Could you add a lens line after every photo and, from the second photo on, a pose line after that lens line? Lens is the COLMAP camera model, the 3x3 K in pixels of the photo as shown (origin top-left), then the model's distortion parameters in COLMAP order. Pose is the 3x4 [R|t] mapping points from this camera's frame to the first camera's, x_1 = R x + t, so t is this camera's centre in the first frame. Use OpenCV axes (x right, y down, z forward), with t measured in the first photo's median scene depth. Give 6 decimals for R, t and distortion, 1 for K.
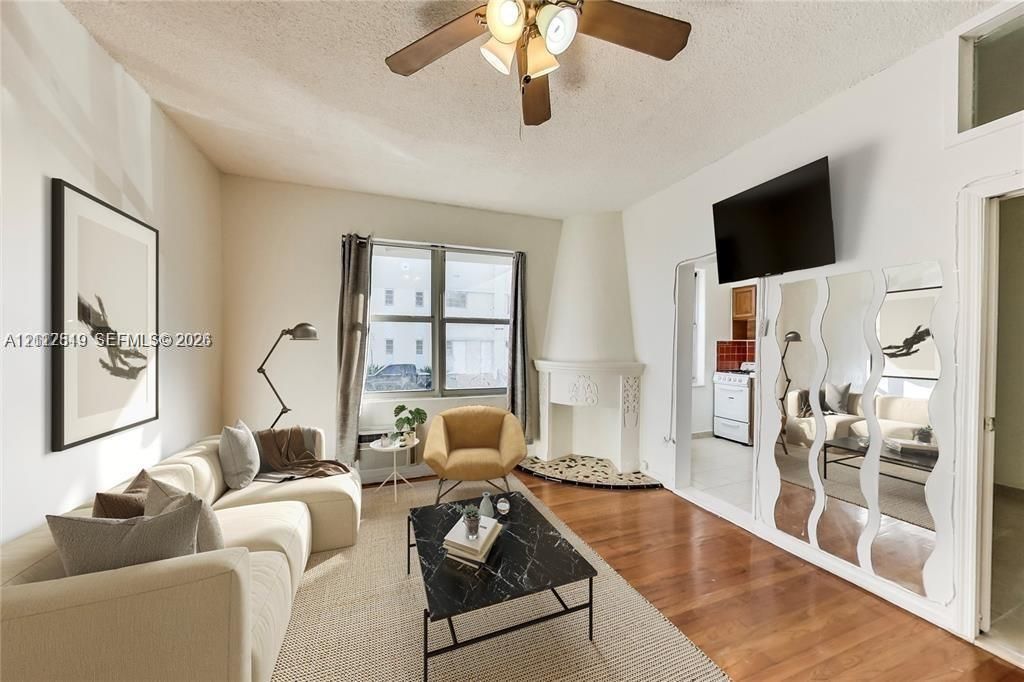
lens RADIAL K [[369.2, 0, 520.6], [0, 369.2, 348.9], [0, 0, 1]] dist [-0.001586, -0.000067]
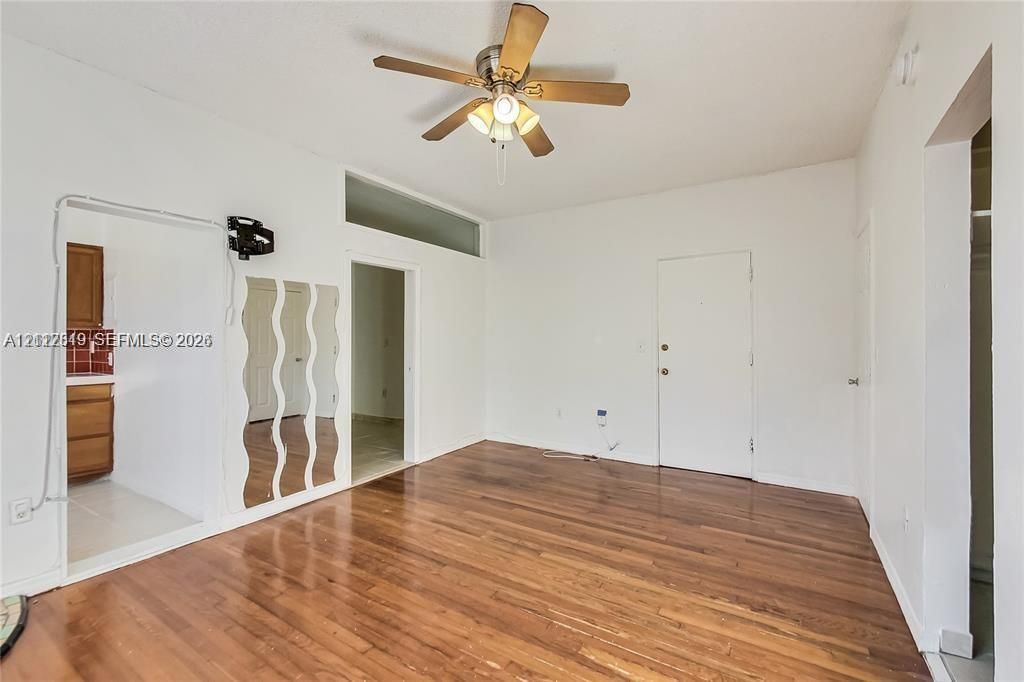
lens RADIAL K [[420.5, 0, 519.5], [0, 420.5, 337.1], [0, 0, 1]] dist [0.017450, 0.000220]
pose [[-0.593835, 0.001810, 0.804585, -0.360960], [0.010374, 0.999932, 0.005408, 0.000325], [-0.804520, 0.011558, -0.593813, 0.527185]]
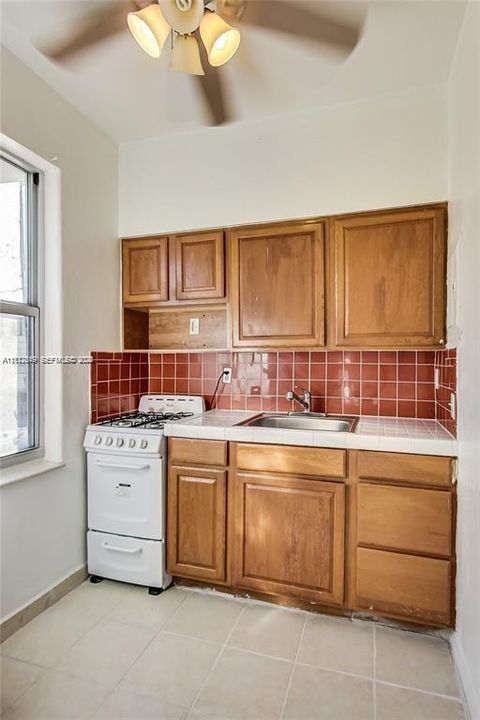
lens RADIAL K [[380.2, 0, 244.4], [0, 380.2, 362.6], [0, 0, 1]] dist [0.004423, 0.000405]
pose [[0.652154, -0.010048, 0.758020, 0.314280], [0.011762, 0.999926, 0.003136, -0.007944], [-0.757995, 0.006870, 0.652224, 0.580145]]
